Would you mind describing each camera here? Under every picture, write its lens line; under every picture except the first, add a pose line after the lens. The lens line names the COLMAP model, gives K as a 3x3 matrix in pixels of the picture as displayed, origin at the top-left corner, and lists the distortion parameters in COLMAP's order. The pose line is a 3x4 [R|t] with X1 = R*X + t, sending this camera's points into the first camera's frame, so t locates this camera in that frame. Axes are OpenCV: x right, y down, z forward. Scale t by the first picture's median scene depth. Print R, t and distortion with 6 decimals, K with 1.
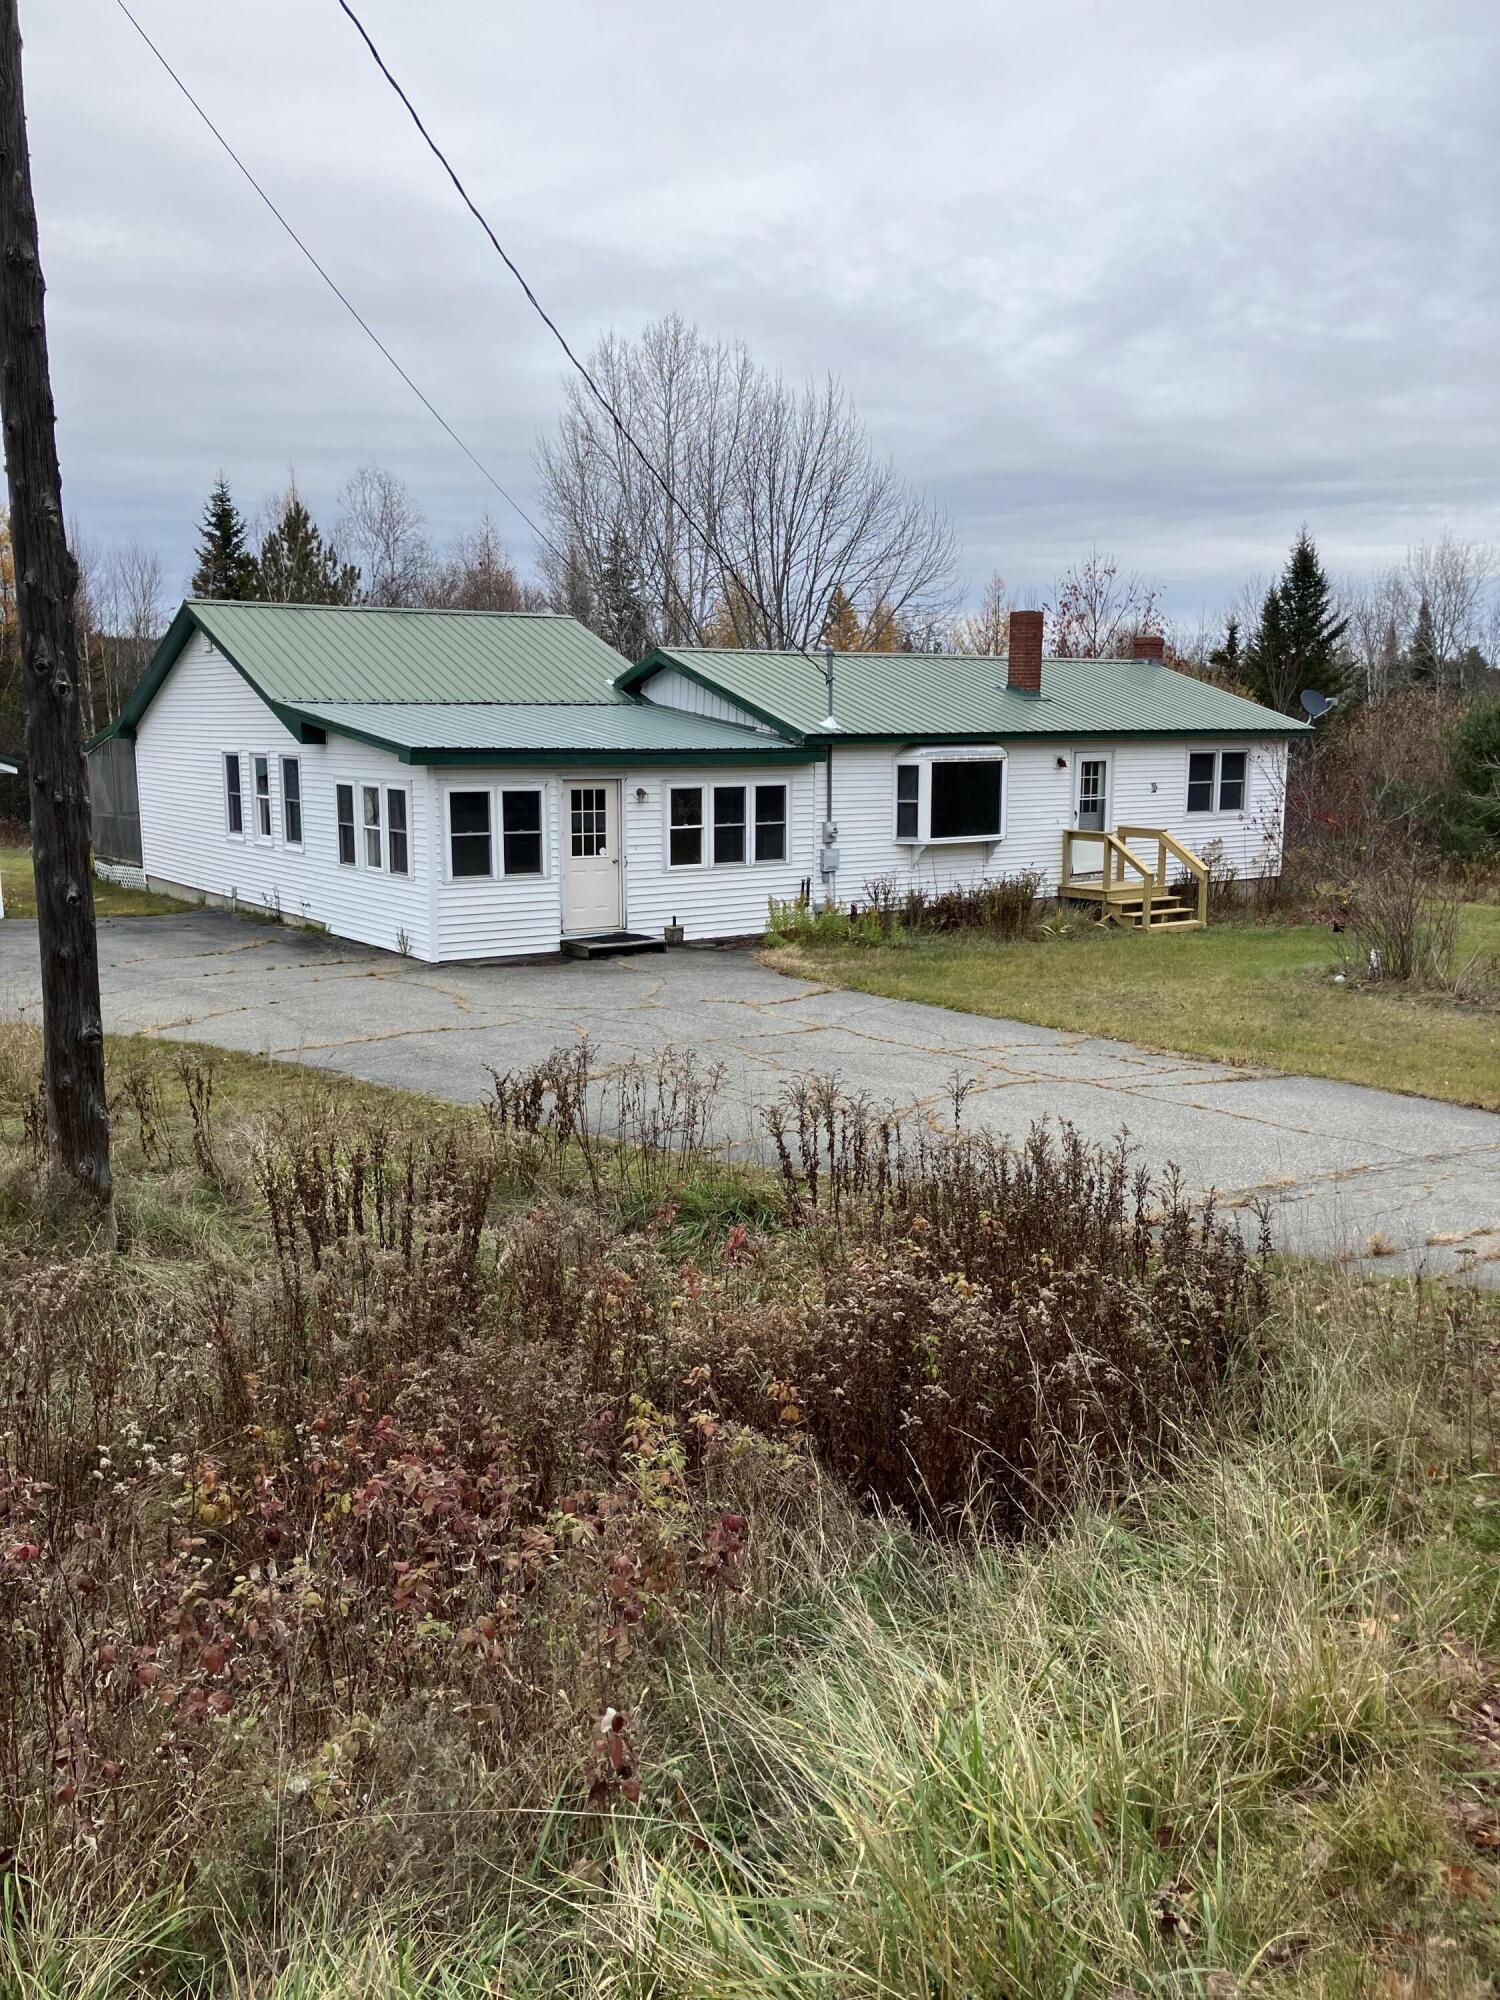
lens RADIAL K [[1652.7, 0, 740.3], [0, 1652.7, 1004.3], [0, 0, 1]] dist [0.008678, -0.007274]
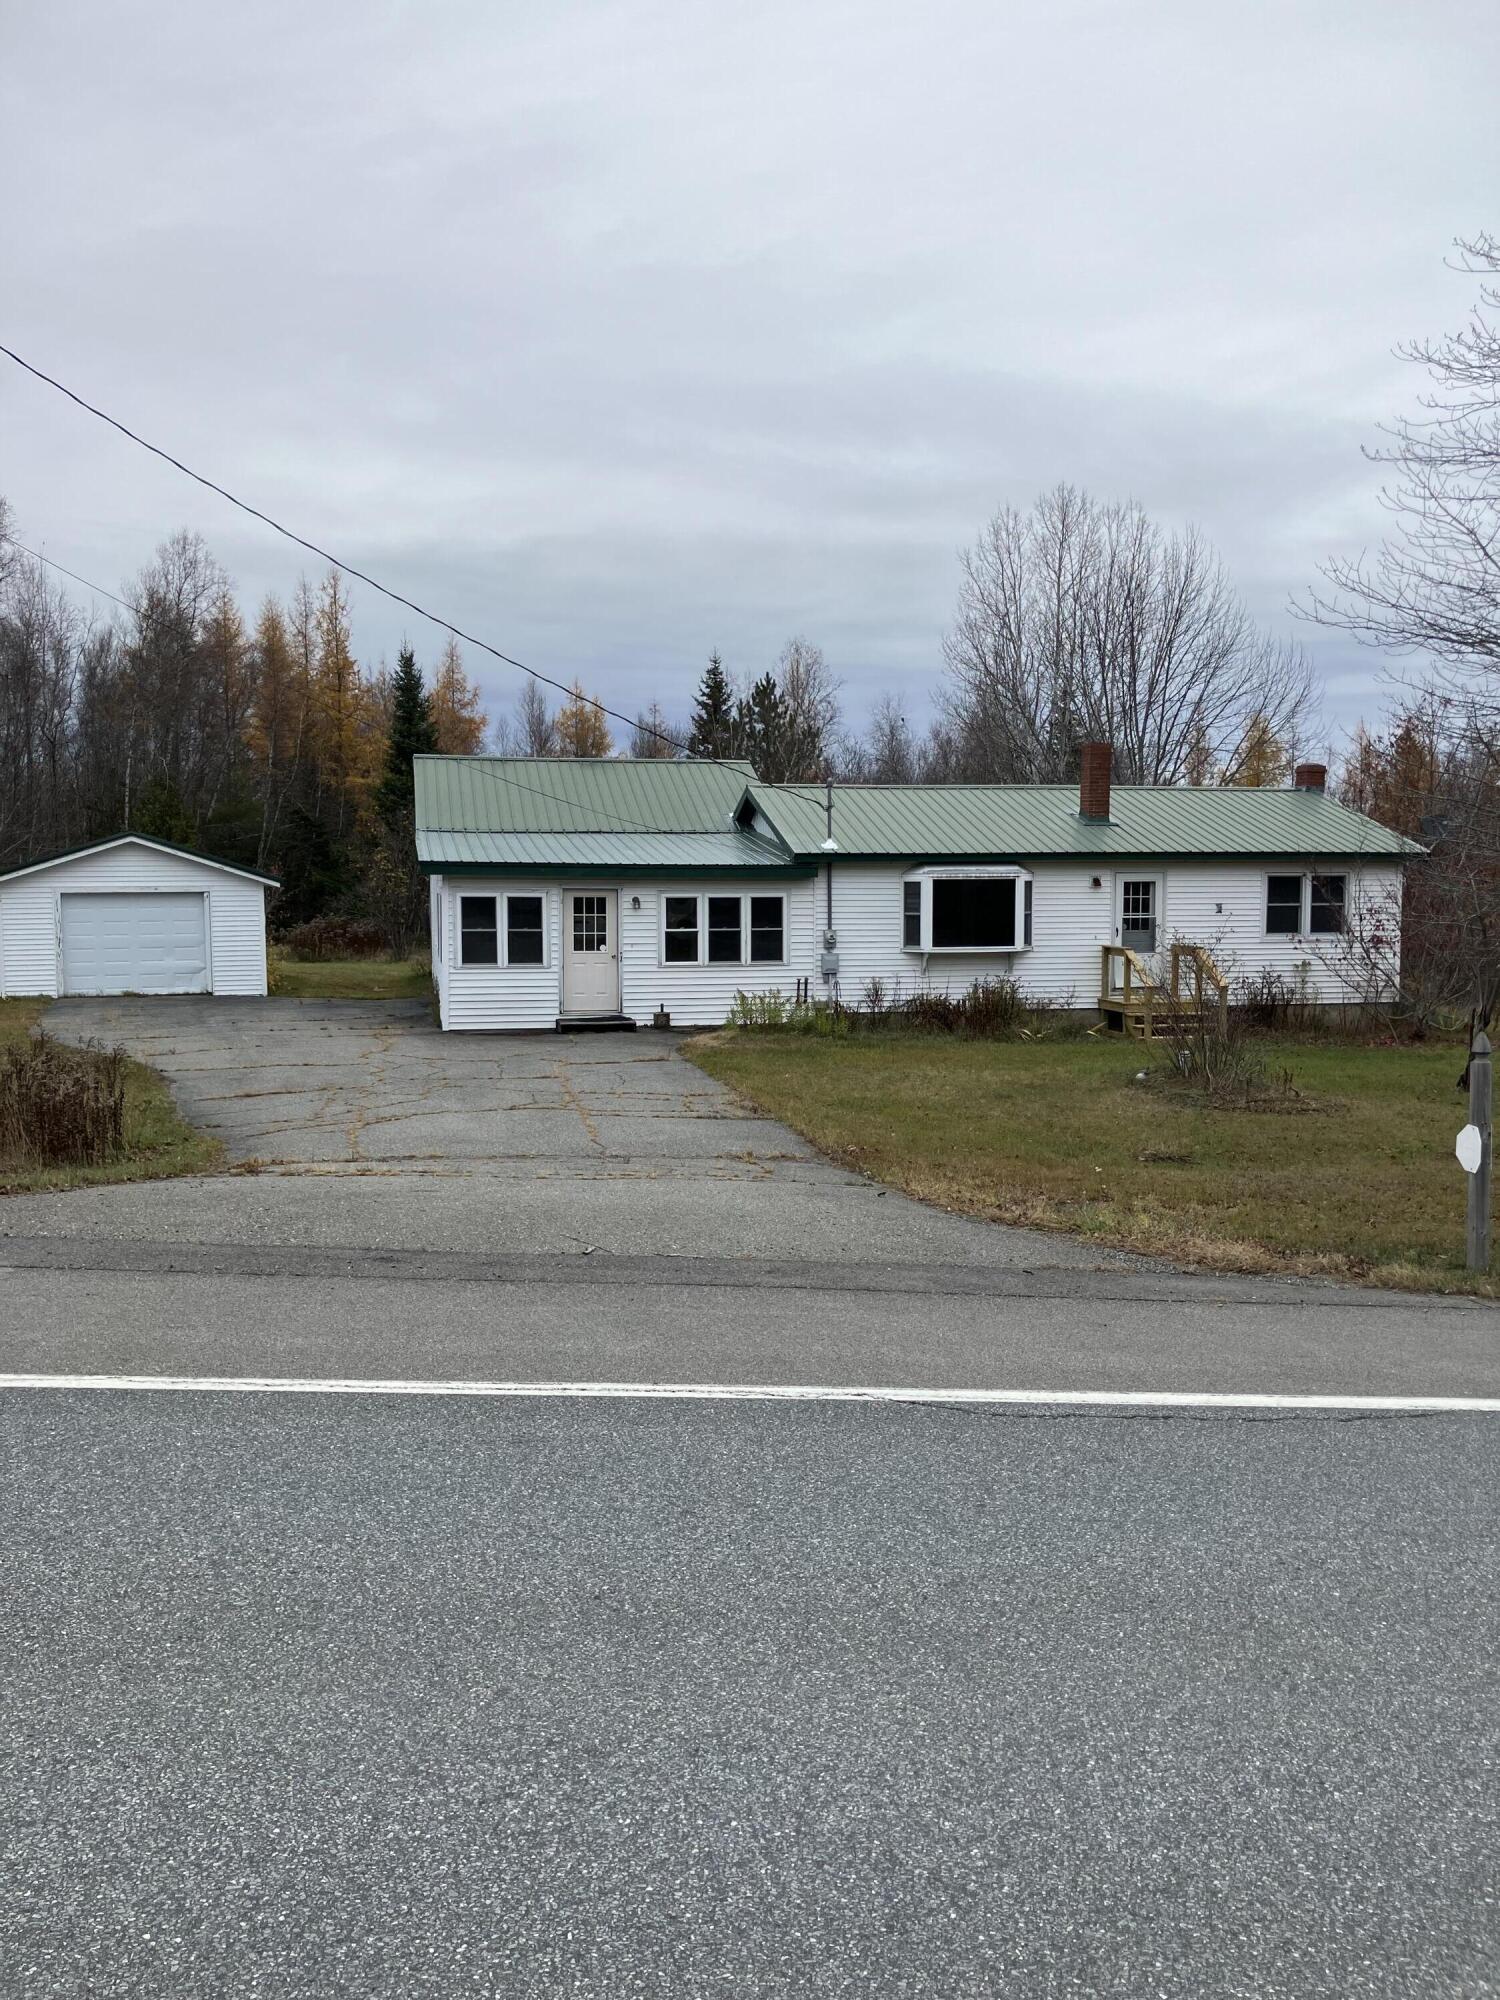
lens RADIAL K [[1652.7, 0, 758.8], [0, 1652.7, 1000.1], [0, 0, 1]] dist [0.008678, -0.007274]
pose [[0.914759, 0.030988, -0.402810, 0.477971], [-0.068568, 0.994497, -0.079208, 0.031509], [0.398139, 0.100076, 0.911850, -0.053266]]
